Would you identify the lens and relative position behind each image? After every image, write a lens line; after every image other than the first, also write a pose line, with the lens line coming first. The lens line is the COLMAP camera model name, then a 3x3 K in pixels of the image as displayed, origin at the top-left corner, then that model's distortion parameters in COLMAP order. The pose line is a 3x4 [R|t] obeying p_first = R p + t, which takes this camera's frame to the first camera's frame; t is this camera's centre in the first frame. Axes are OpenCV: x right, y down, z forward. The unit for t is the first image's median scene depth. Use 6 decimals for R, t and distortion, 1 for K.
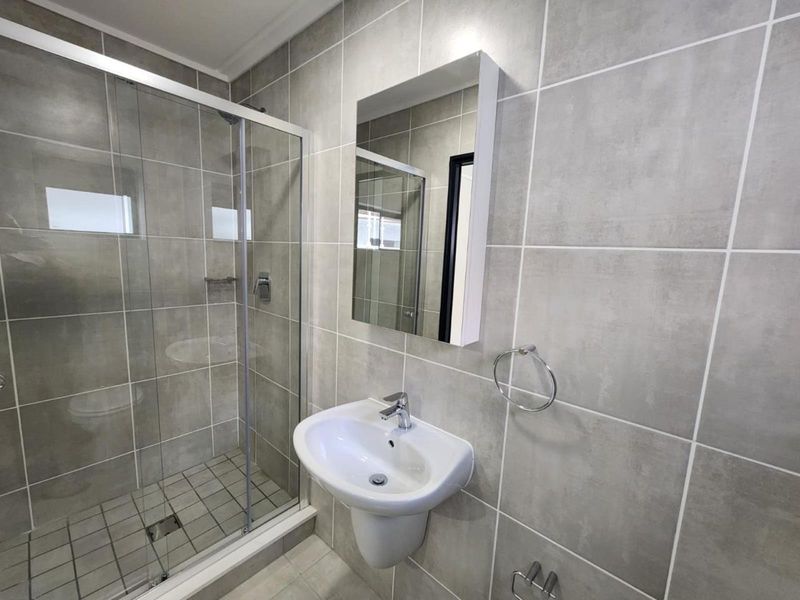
lens RADIAL K [[325.8, 0, 400.0], [0, 325.8, 300.0], [0, 0, 1]] dist [-0.000394, -0.000094]
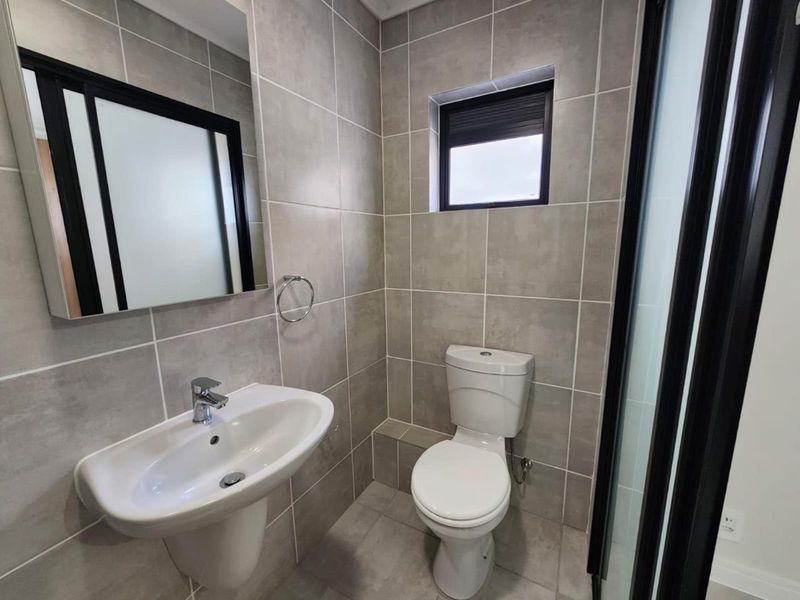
lens RADIAL K [[325.8, 0, 400.0], [0, 325.8, 300.0], [0, 0, 1]] dist [-0.000394, -0.000094]
pose [[-0.206173, -0.210137, 0.955686, -1.059698], [0.141797, 0.959944, 0.241664, -0.027958], [-0.968187, 0.185338, -0.168117, 0.809729]]
